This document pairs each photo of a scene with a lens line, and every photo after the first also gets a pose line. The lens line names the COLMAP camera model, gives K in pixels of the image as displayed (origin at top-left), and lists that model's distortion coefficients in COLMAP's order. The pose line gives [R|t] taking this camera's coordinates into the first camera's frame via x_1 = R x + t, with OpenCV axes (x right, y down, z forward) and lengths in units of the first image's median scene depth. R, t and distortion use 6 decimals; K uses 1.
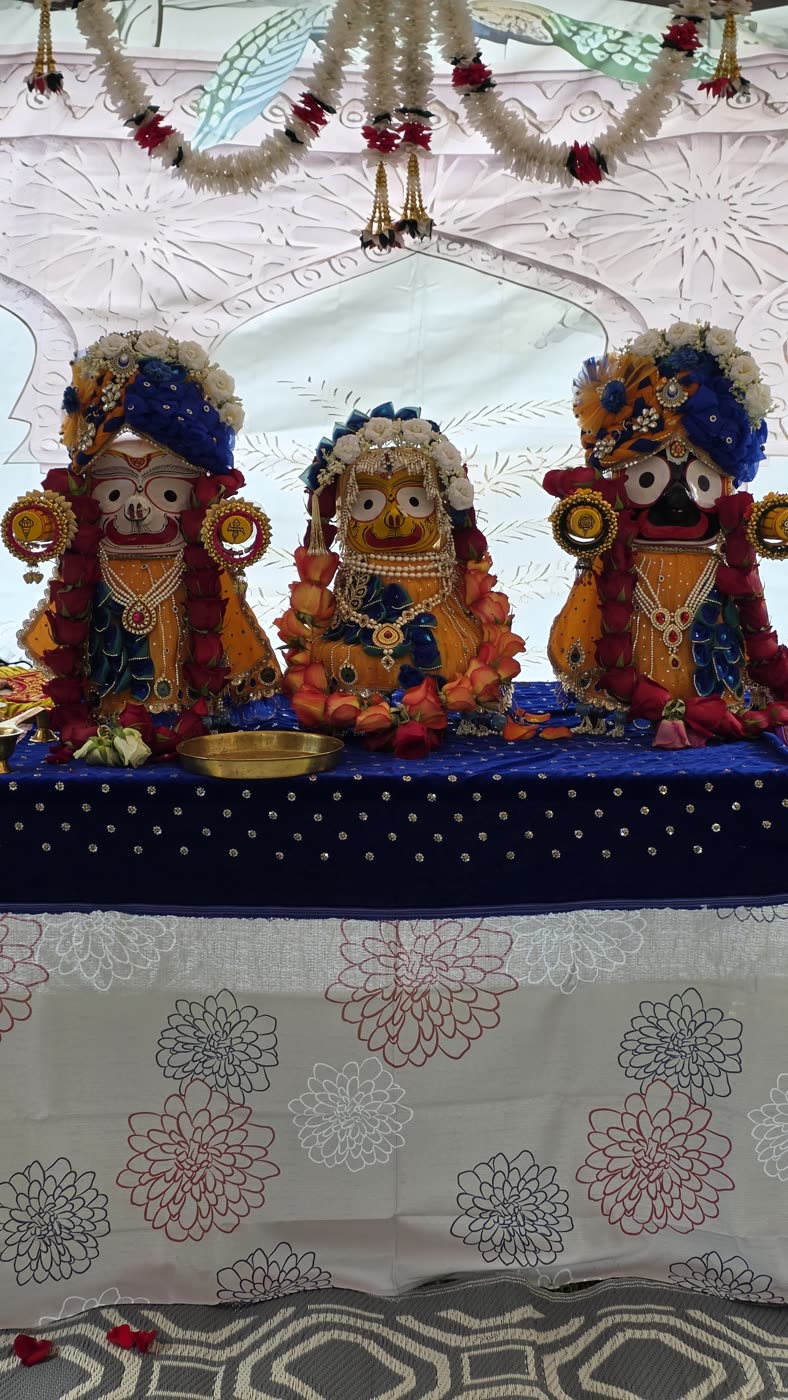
lens RADIAL K [[1779.8, 0, 397.0], [0, 1779.8, 734.5], [0, 0, 1]] dist [0.085292, -0.040758]
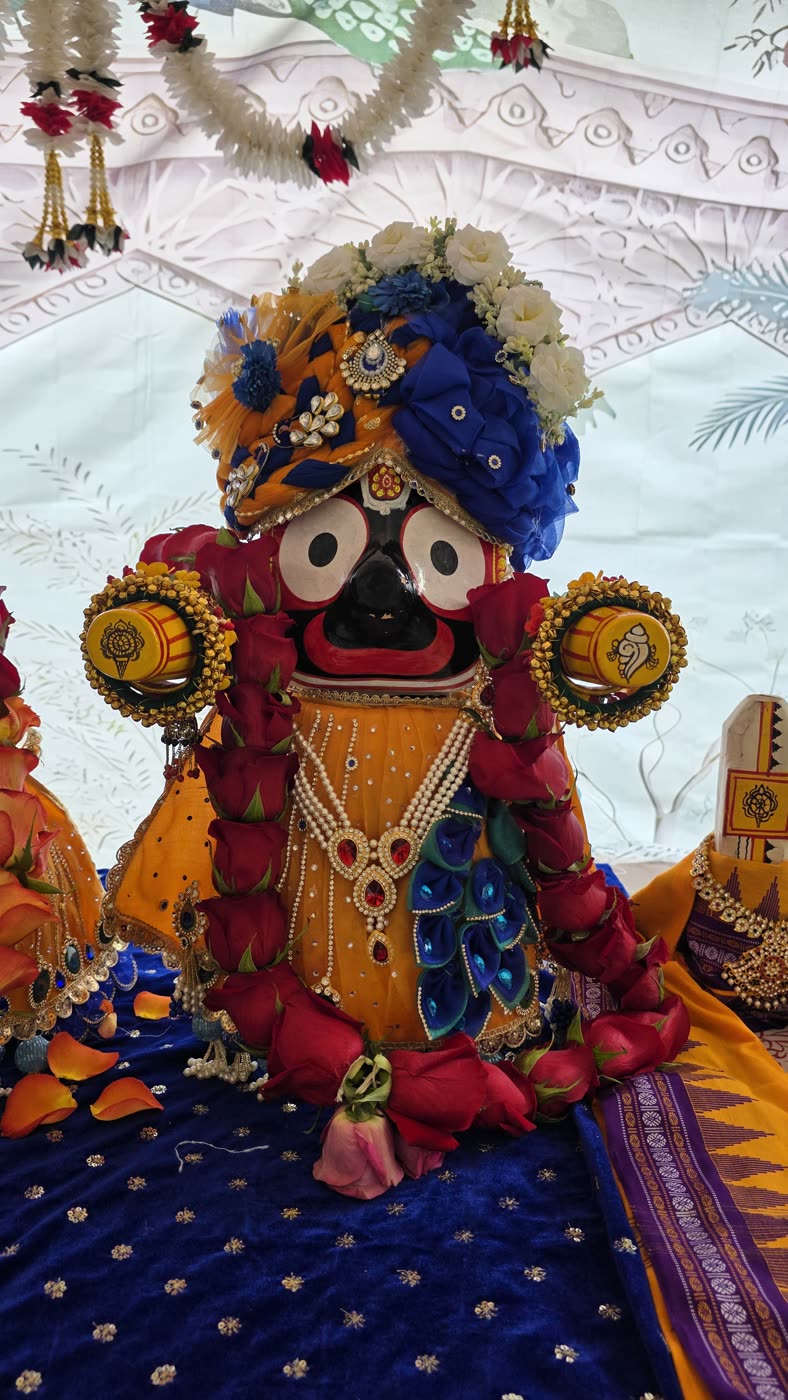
lens RADIAL K [[999.0, 0, 389.0], [0, 999.0, 745.7], [0, 0, 1]] dist [0.022966, -0.002579]
pose [[0.999703, -0.004551, 0.023940, 0.151030], [0.004672, 0.999977, -0.004989, -0.090164], [-0.023916, 0.005100, 0.999701, 0.740216]]
